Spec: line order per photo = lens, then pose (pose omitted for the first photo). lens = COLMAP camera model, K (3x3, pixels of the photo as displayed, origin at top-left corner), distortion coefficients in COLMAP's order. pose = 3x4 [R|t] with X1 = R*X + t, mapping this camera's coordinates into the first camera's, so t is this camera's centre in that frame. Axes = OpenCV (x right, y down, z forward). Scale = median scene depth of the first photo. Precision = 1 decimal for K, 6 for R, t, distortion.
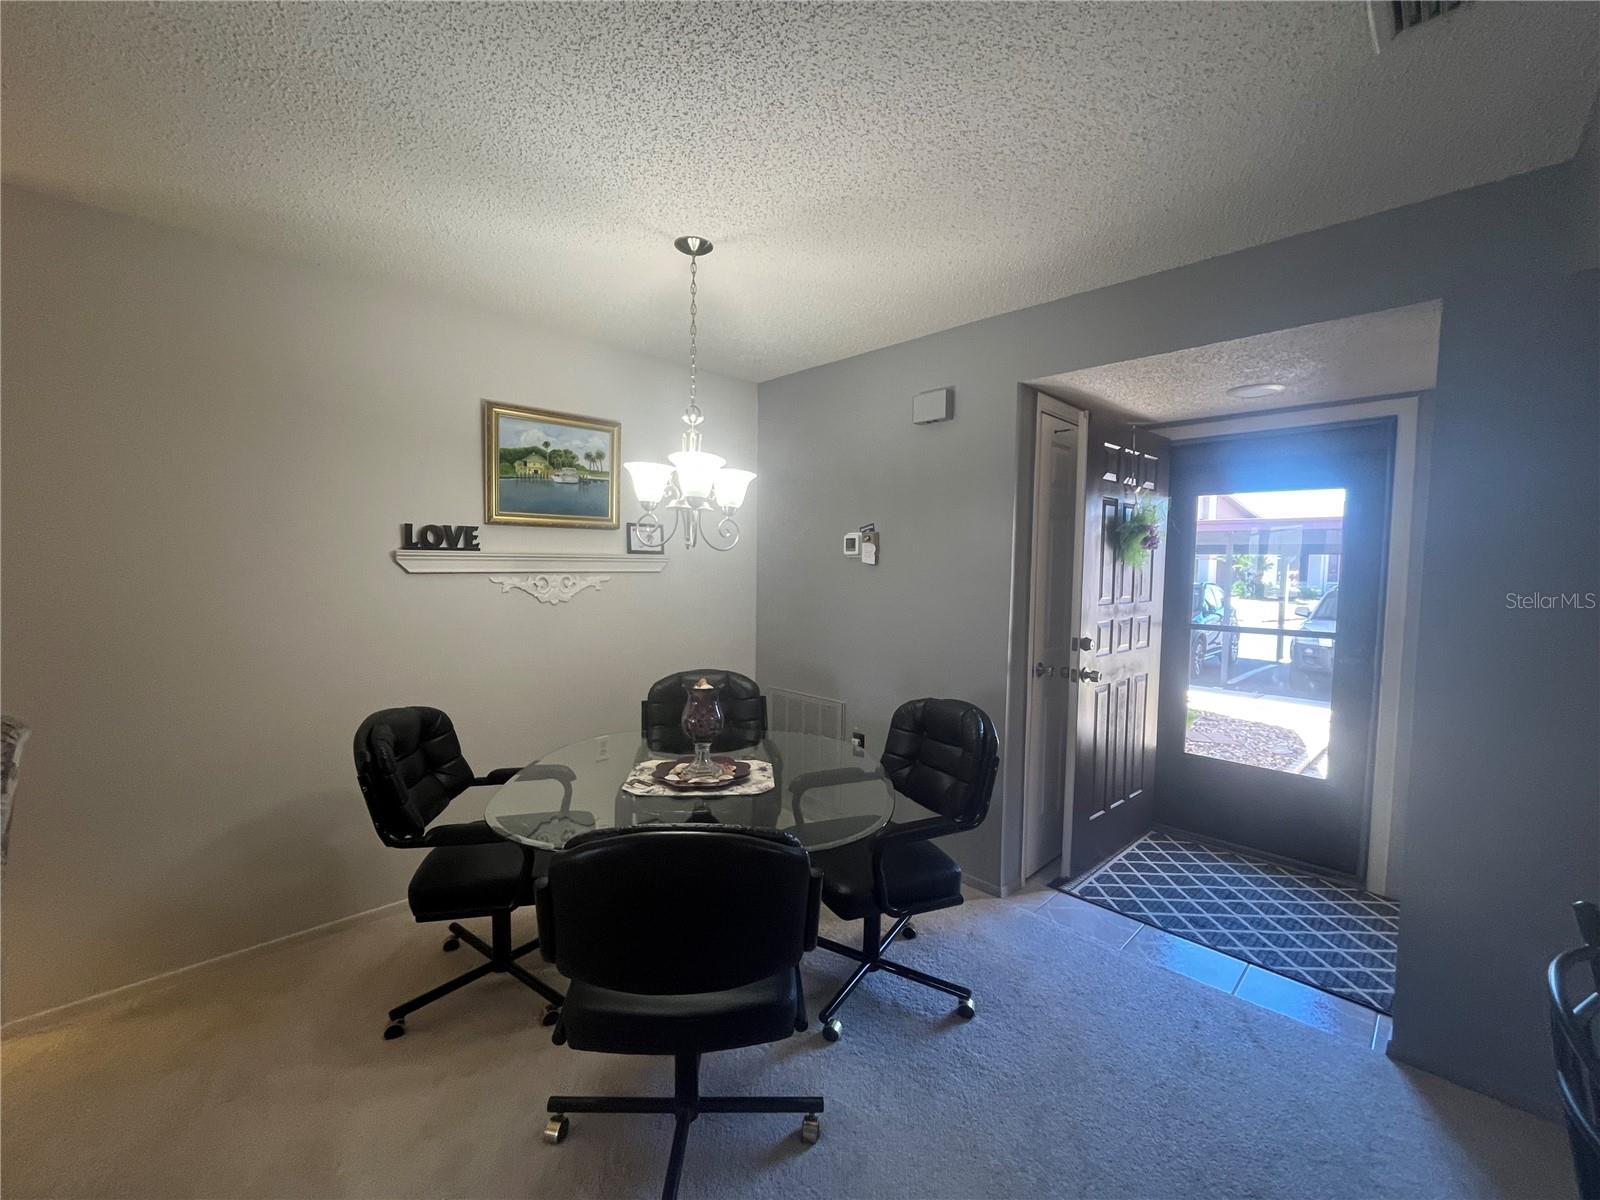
lens RADIAL K [[655.1, 0, 802.4], [0, 655.1, 598.2], [0, 0, 1]] dist [-0.000853, -0.000052]
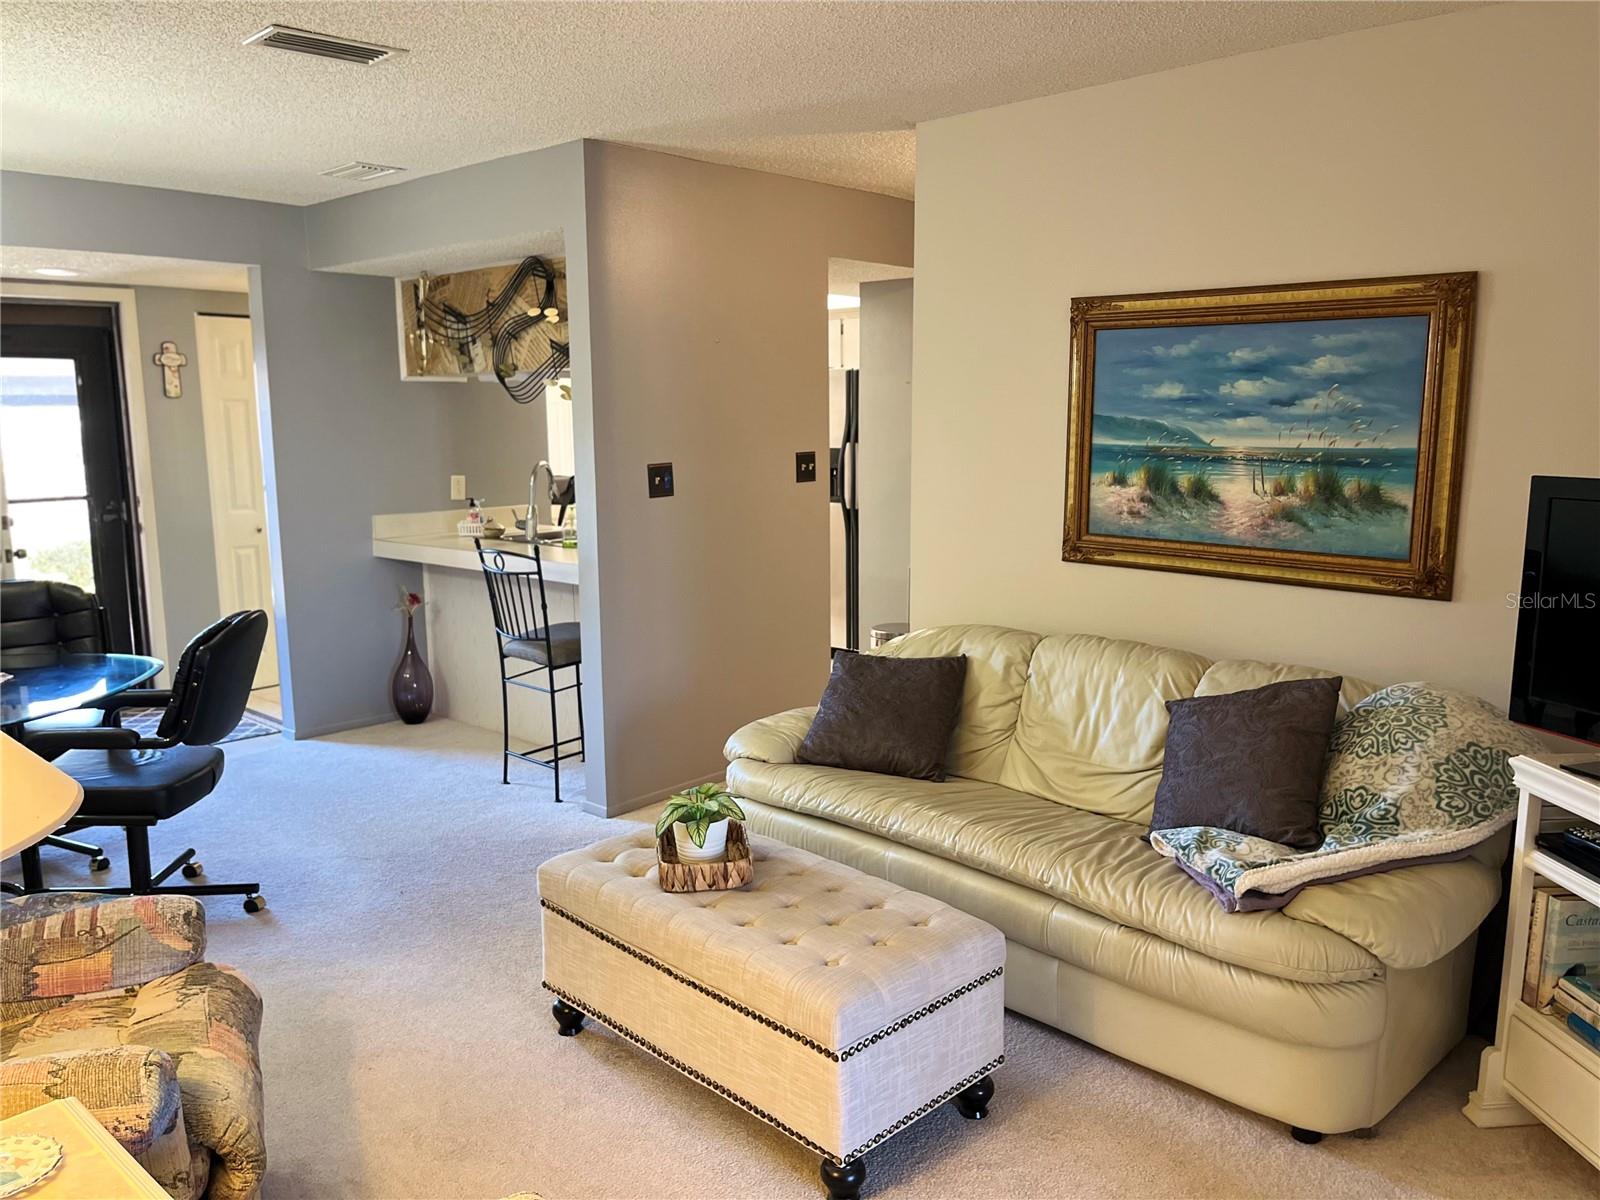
lens RADIAL K [[1205.6, 0, 800.0], [0, 1205.6, 600.0], [0, 0, 1]] dist [0.065235, -0.083860]
pose [[-0.037492, -0.164188, 0.985716, -1.341576], [0.063060, 0.984055, 0.166310, -0.036811], [-0.997305, 0.068394, -0.026540, -0.119354]]
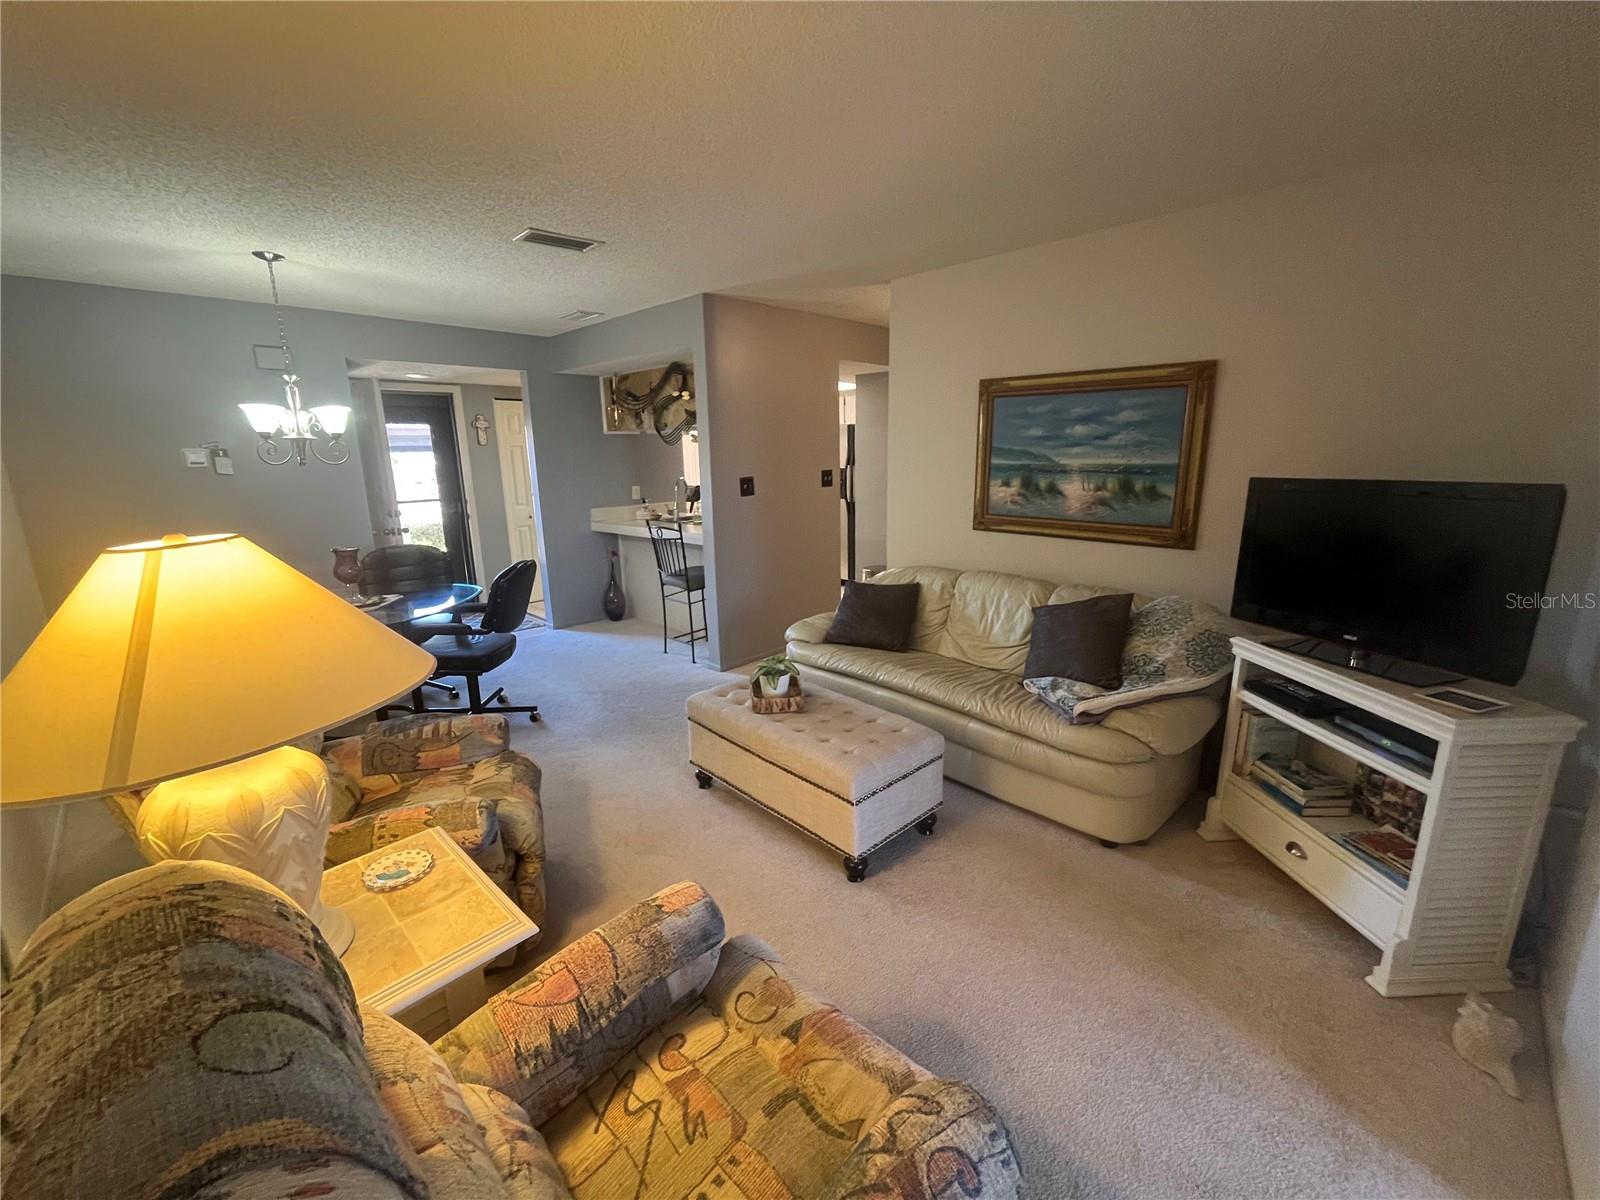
lens RADIAL K [[650.3, 0, 798.2], [0, 650.3, 598.6], [0, 0, 1]] dist [-0.001695, -0.000065]
pose [[-0.007587, -0.231328, 0.972846, -1.306035], [0.074681, 0.970026, 0.231240, -0.029012], [-0.997179, 0.074408, 0.009917, -0.106026]]
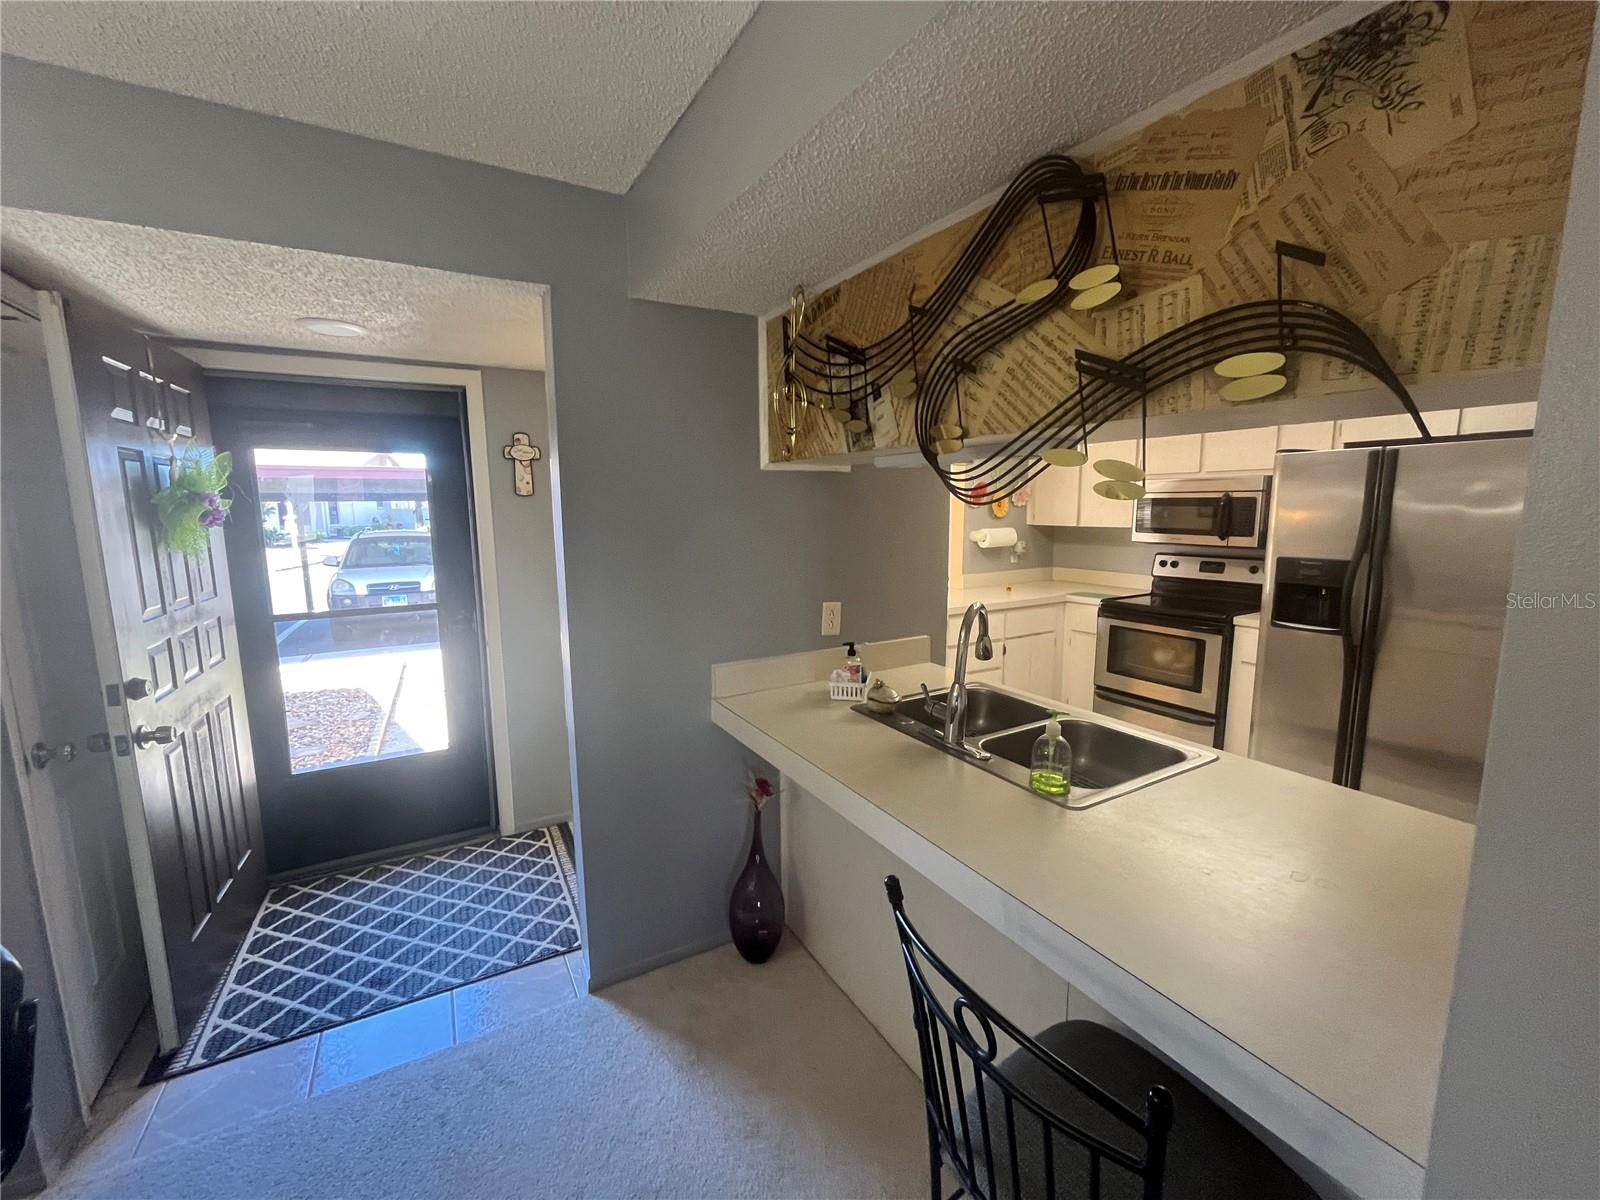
lens RADIAL K [[654.8, 0, 797.6], [0, 654.8, 598.2], [0, 0, 1]] dist [-0.002260, -0.000539]
pose [[0.264811, -0.152259, 0.952204, 0.025011], [0.065405, 0.988018, 0.139797, -0.059128], [-0.962080, 0.025260, 0.271596, 0.227196]]
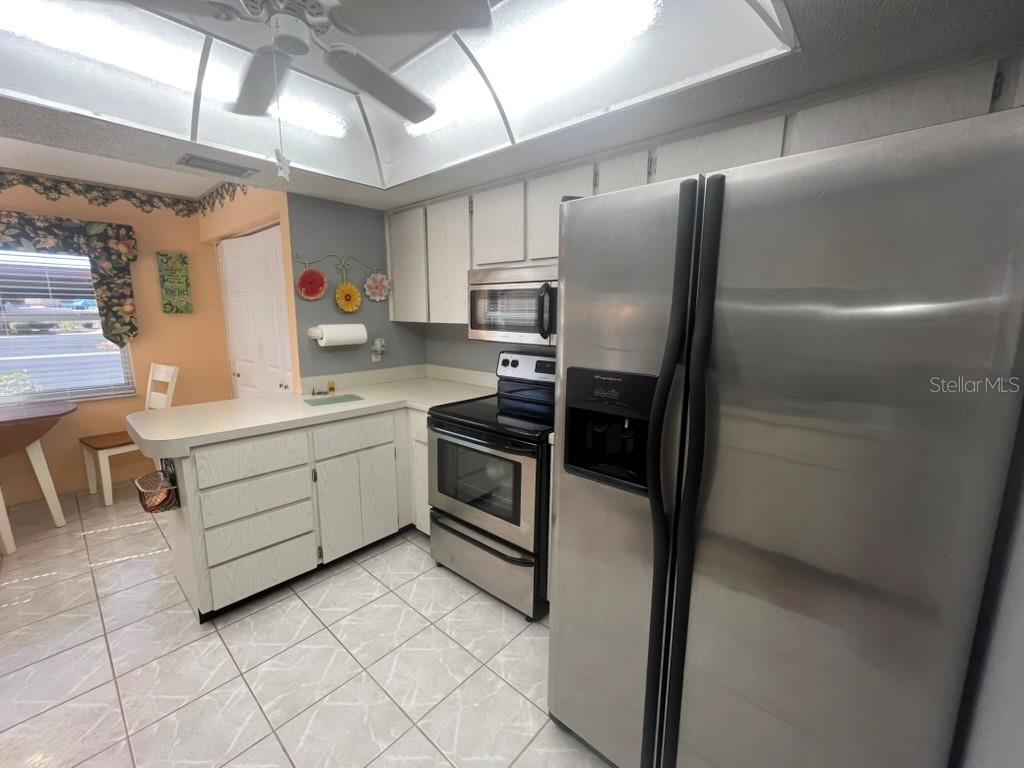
lens RADIAL K [[419.2, 0, 513.5], [0, 419.2, 382.8], [0, 0, 1]] dist [-0.000853, -0.000052]
pose [[-0.060558, -0.178500, 0.982075, 0.805659], [0.044531, 0.982417, 0.181309, 0.007397], [-0.997171, 0.054713, -0.051544, -0.146912]]
